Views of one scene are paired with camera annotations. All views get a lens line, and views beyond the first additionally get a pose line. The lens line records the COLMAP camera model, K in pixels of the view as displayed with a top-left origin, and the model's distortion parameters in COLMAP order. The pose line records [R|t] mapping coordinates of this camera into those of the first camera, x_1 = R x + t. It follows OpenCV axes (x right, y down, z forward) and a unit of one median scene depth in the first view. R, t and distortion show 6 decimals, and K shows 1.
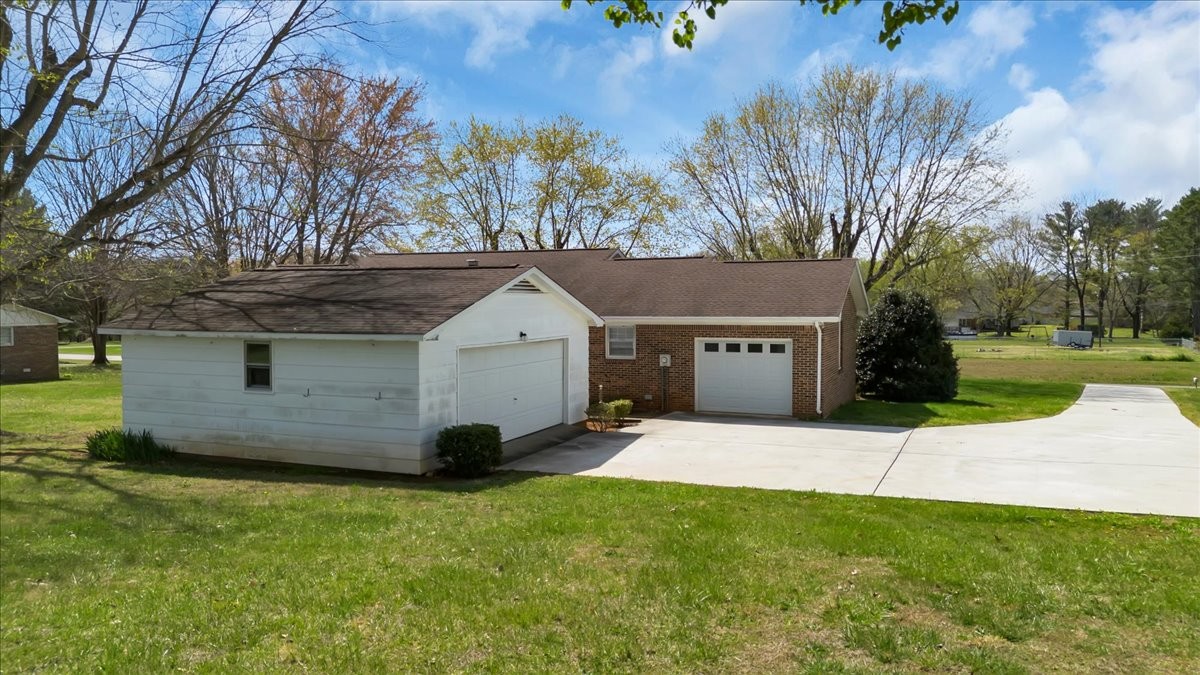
lens RADIAL K [[844.0, 0, 600.0], [0, 844.0, 337.5], [0, 0, 1]] dist [-0.004011, -0.001936]
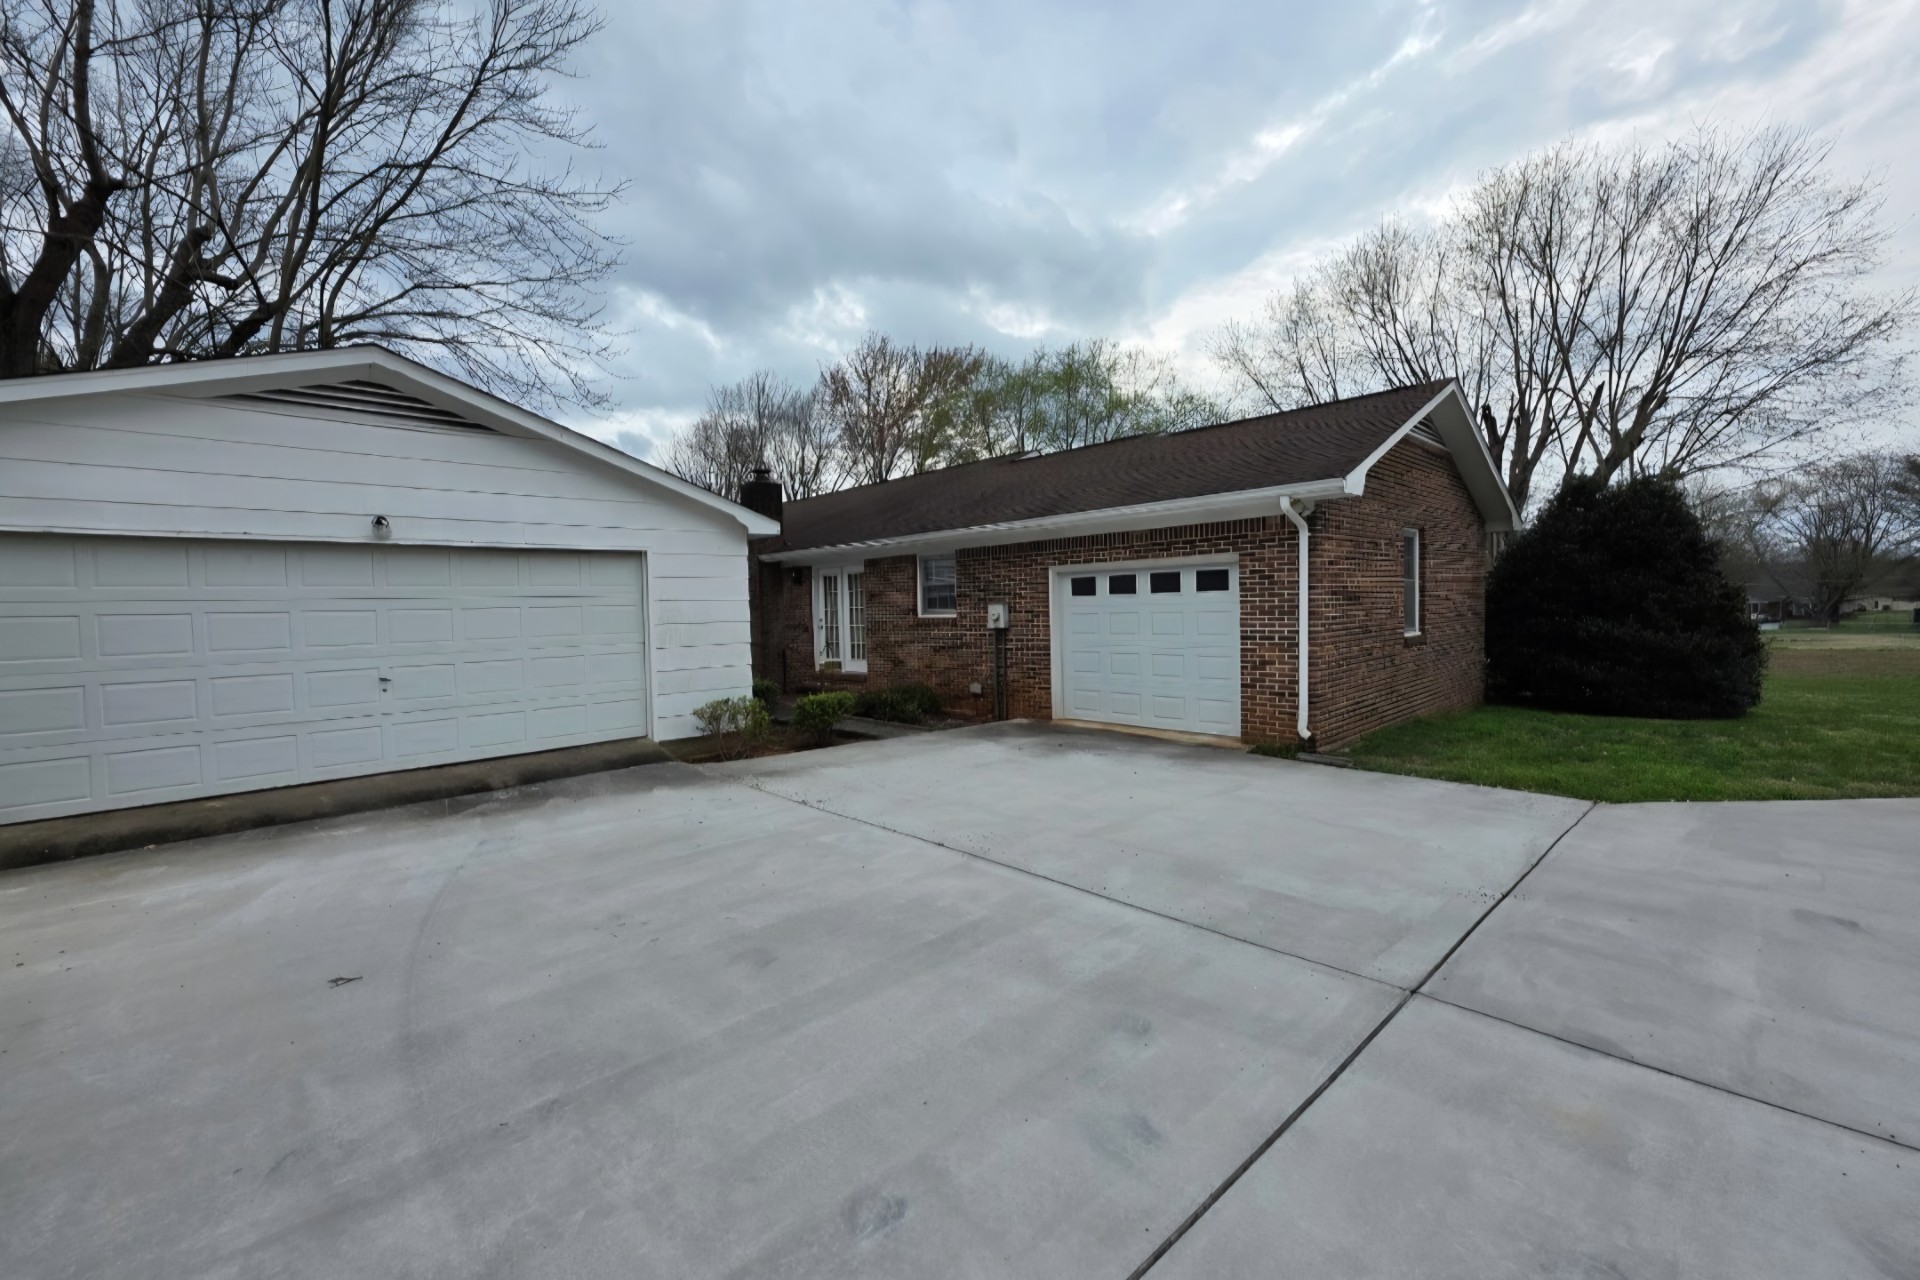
lens RADIAL K [[793.7, 0, 961.2], [0, 793.7, 630.9], [0, 0, 1]] dist [0.002783, 0.000249]
pose [[0.930302, -0.004108, -0.366772, 0.231410], [0.001932, 0.999978, -0.006298, 0.039690], [0.366790, 0.005150, 0.930290, 0.563893]]
